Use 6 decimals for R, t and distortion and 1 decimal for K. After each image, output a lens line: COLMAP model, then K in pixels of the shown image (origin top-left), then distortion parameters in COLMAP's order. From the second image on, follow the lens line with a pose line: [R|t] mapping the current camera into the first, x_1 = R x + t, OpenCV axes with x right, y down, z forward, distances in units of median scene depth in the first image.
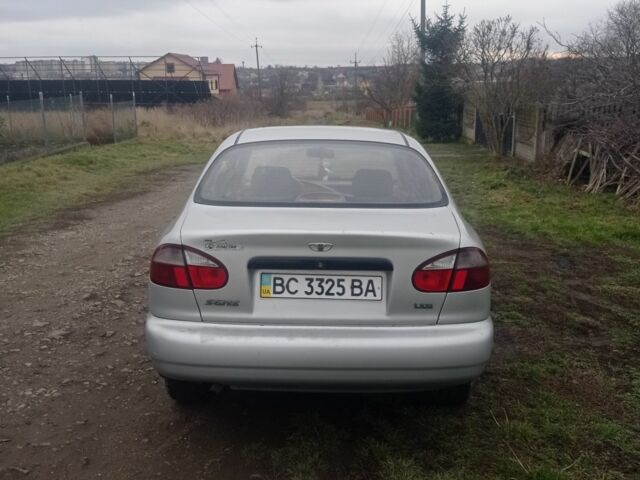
lens RADIAL K [[624.4, 0, 320.4], [0, 624.4, 238.7], [0, 0, 1]] dist [0.042906, 0.000000]
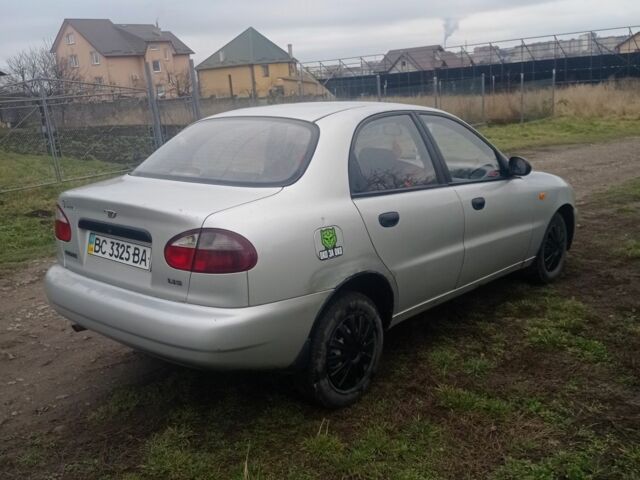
lens RADIAL K [[624.4, 0, 321.0], [0, 624.4, 244.3], [0, 0, 1]] dist [0.042906, 0.000000]
pose [[0.762692, 0.112441, -0.636913, 0.976417], [-0.087809, 0.993656, 0.070271, -0.043468], [0.640774, 0.002331, 0.767726, 0.380455]]
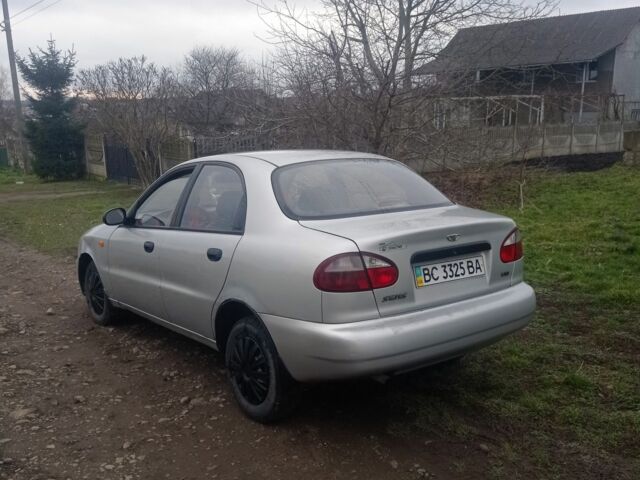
lens RADIAL K [[624.4, 0, 318.6], [0, 624.4, 237.4], [0, 0, 1]] dist [0.042906, 0.000000]
pose [[0.799772, -0.115825, 0.589024, -0.925119], [0.150615, 0.988541, -0.010119, -0.014816], [-0.581102, 0.096809, 0.808052, 0.150072]]
